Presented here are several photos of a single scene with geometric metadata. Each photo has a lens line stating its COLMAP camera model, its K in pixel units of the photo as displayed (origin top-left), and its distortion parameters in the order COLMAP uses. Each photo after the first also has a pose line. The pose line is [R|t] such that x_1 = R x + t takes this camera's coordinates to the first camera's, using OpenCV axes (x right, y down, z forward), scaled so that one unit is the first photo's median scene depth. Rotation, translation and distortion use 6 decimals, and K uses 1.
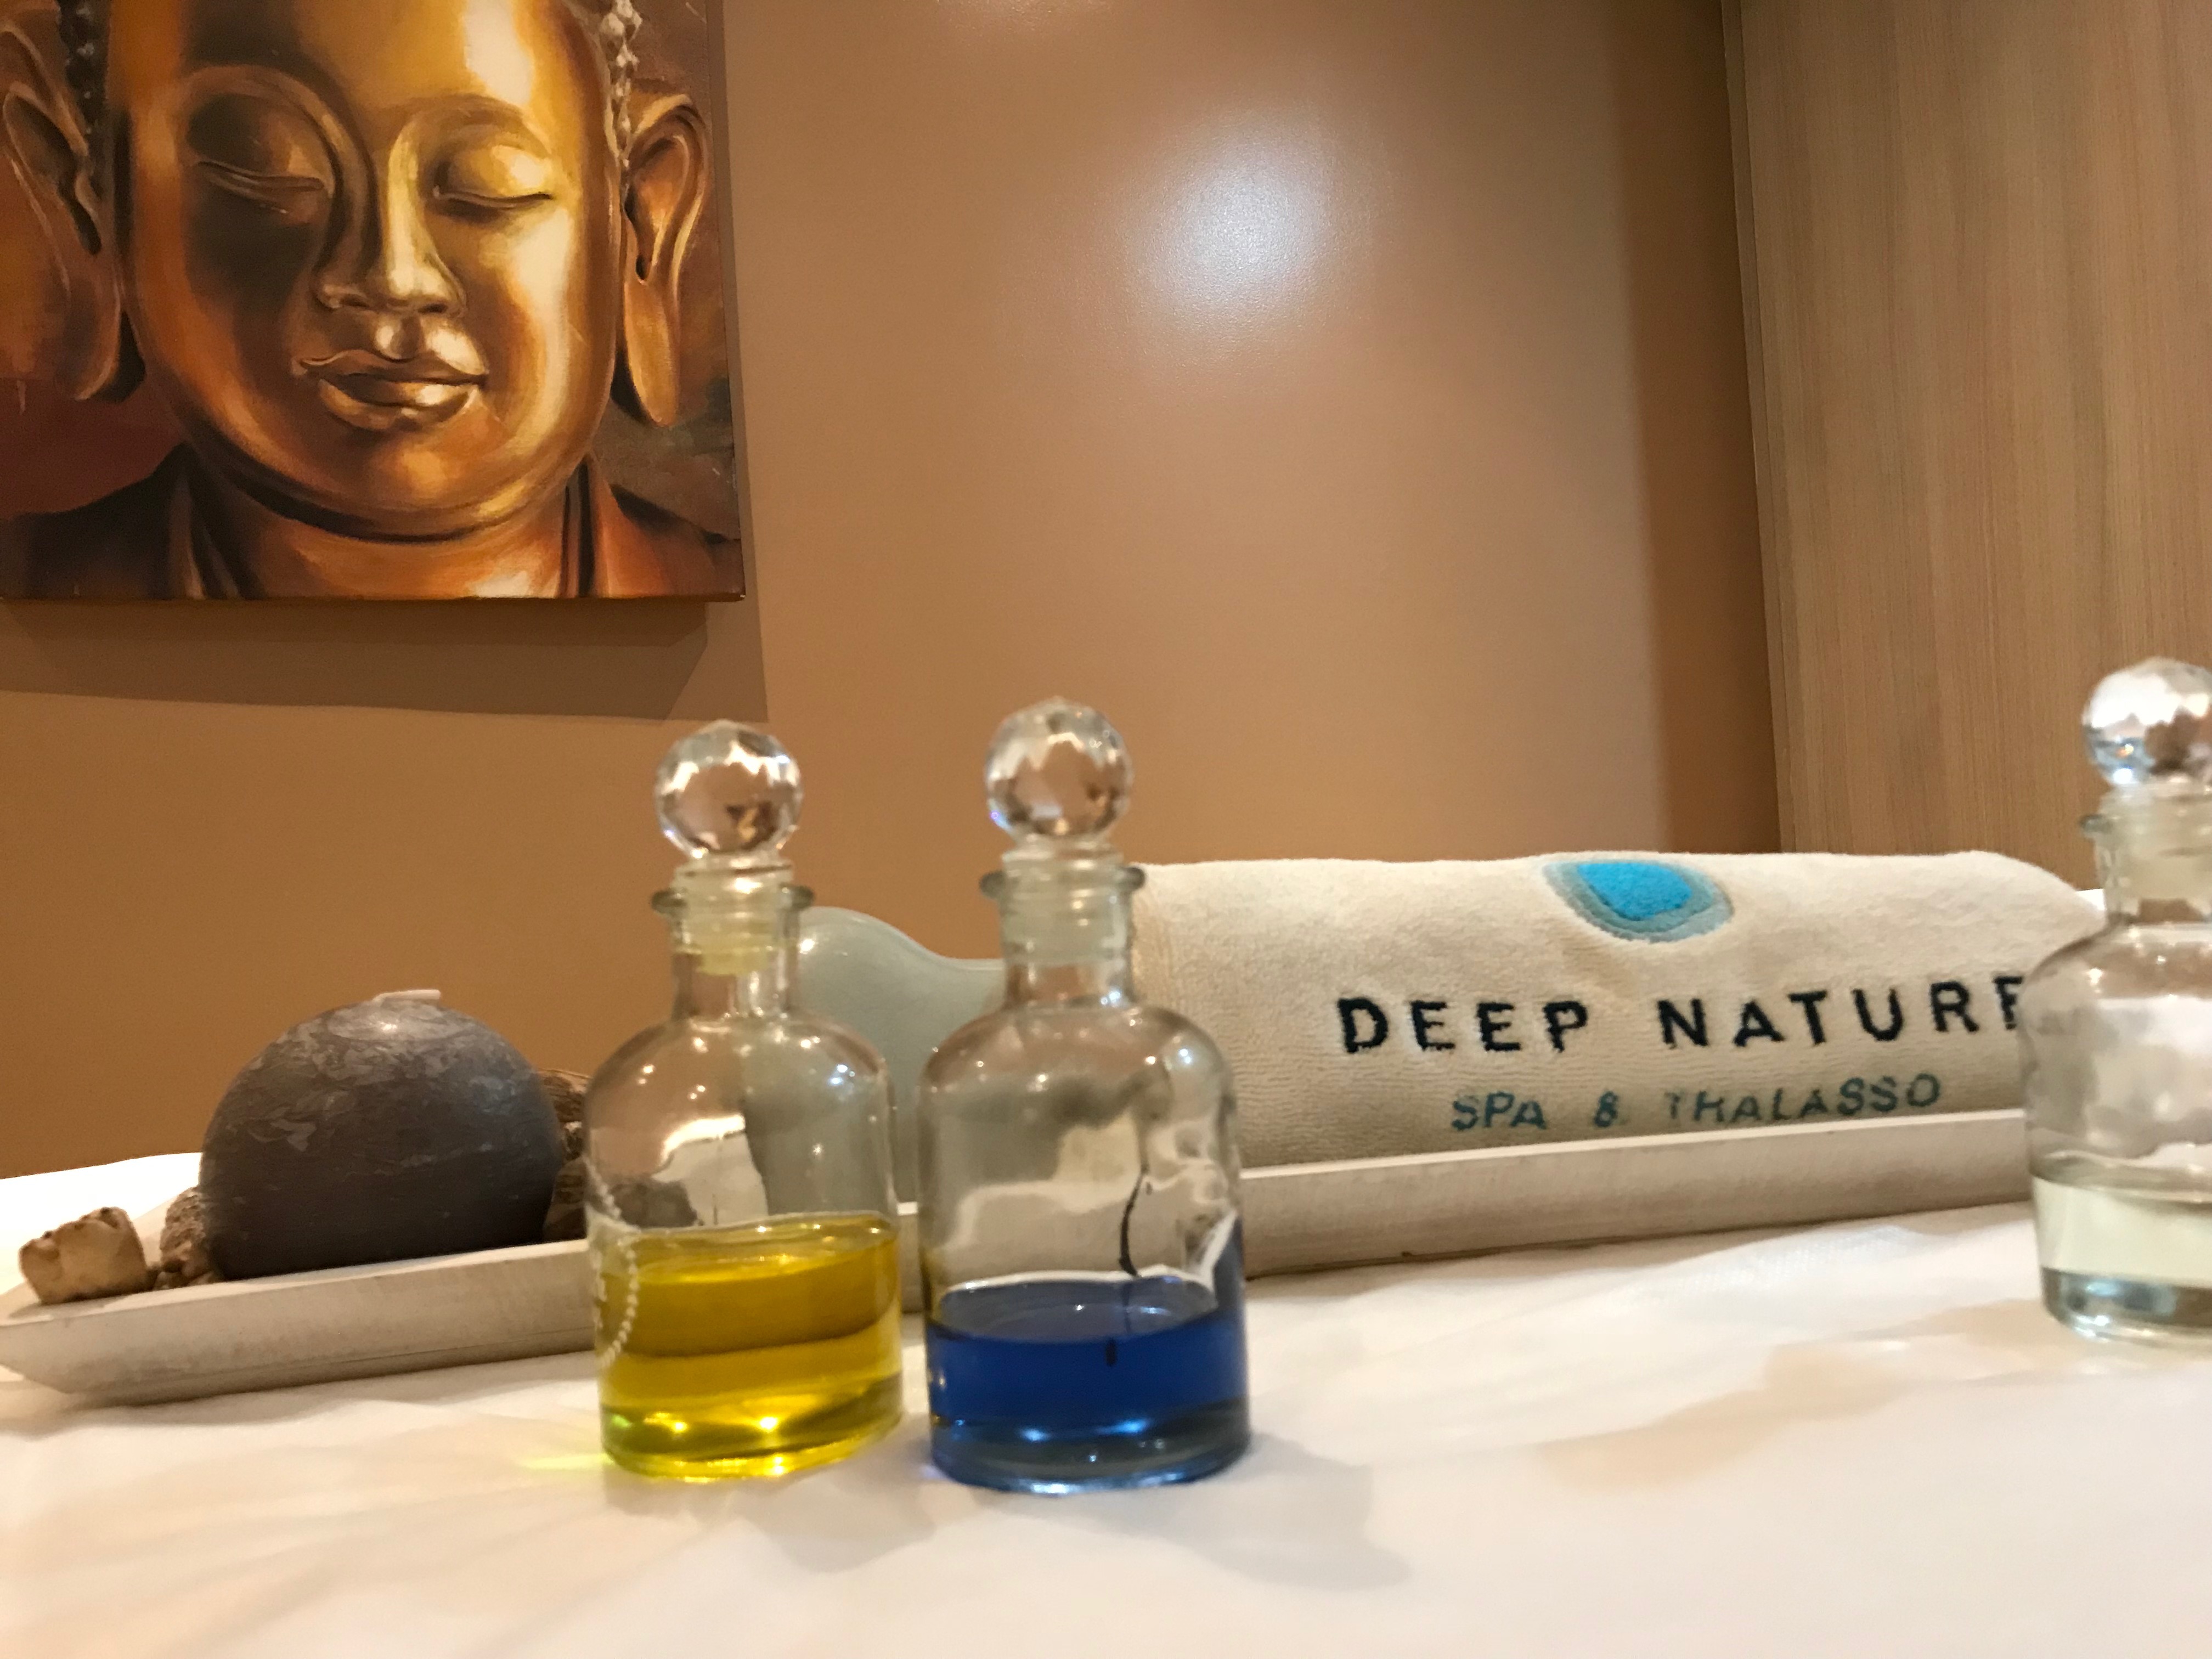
lens RADIAL K [[1824.7, 0, 1093.7], [0, 1824.7, 837.6], [0, 0, 1]] dist [-0.015125, 0.035755]
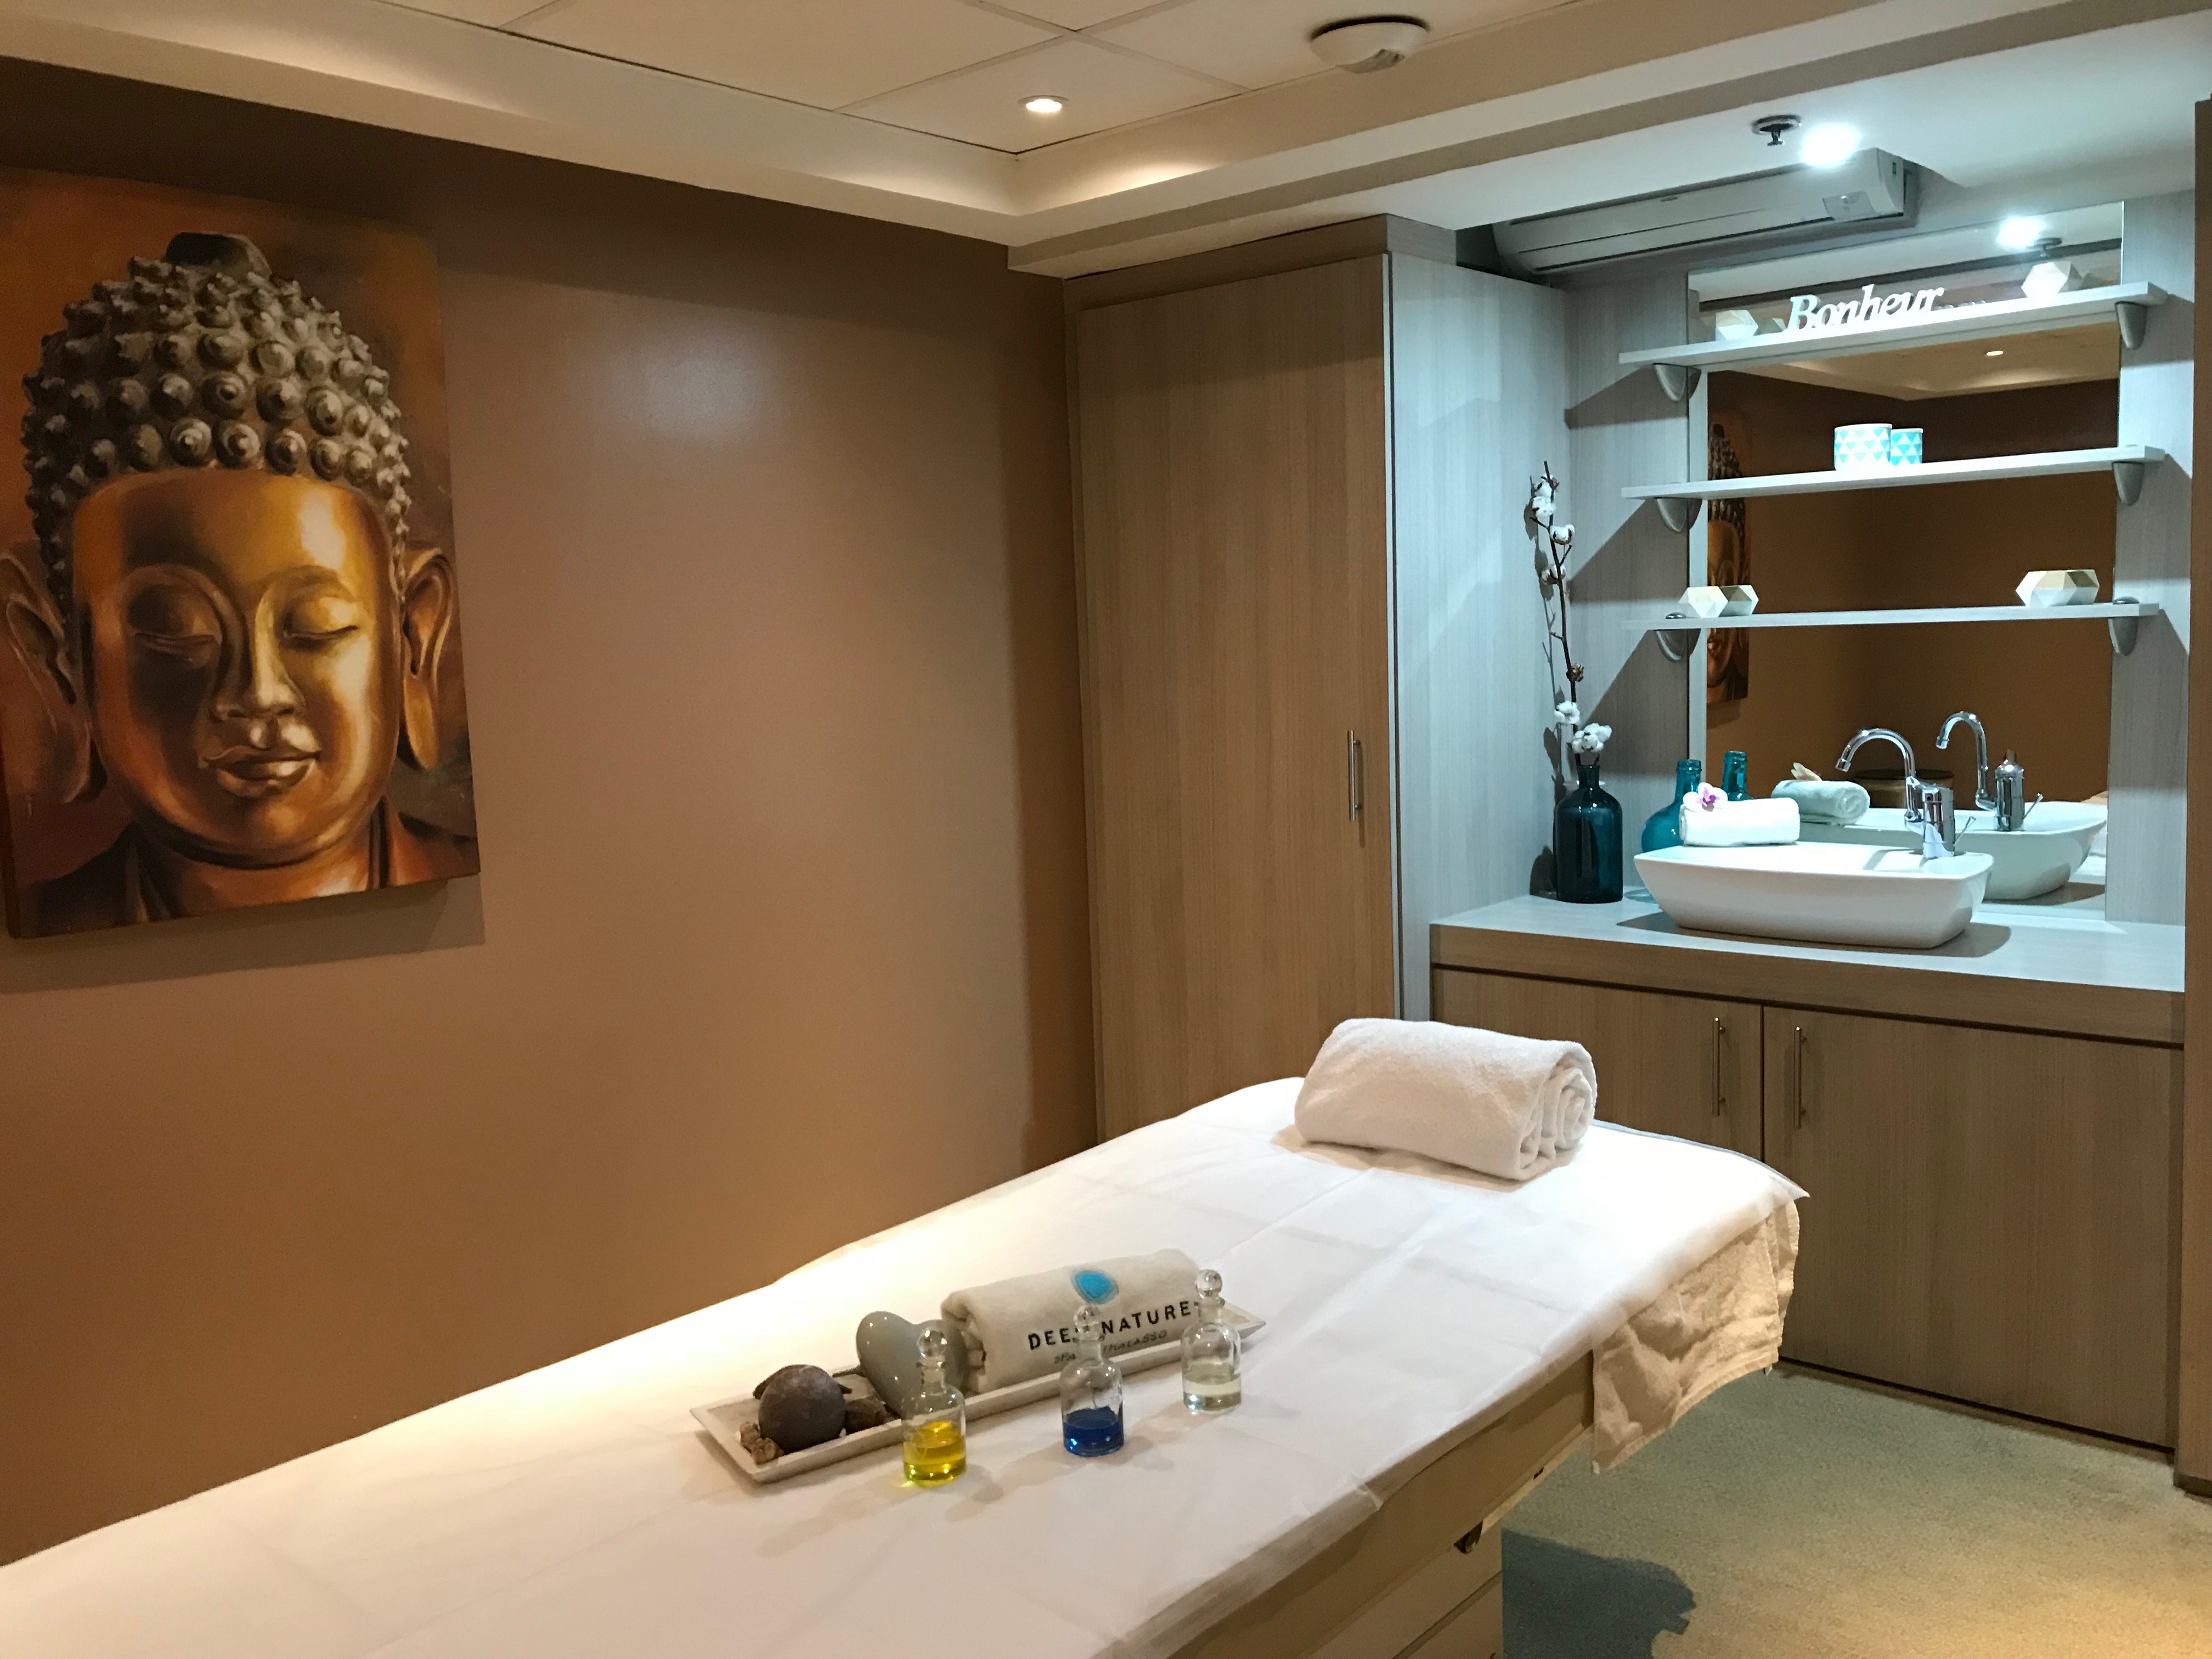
lens RADIAL K [[1824.7, 0, 1110.6], [0, 1824.7, 826.8], [0, 0, 1]] dist [-0.015125, 0.035755]
pose [[0.924114, -0.014395, 0.381845, -0.308192], [-0.025133, 0.994837, 0.098329, -0.361628], [-0.381288, -0.100464, 0.918981, -0.668885]]
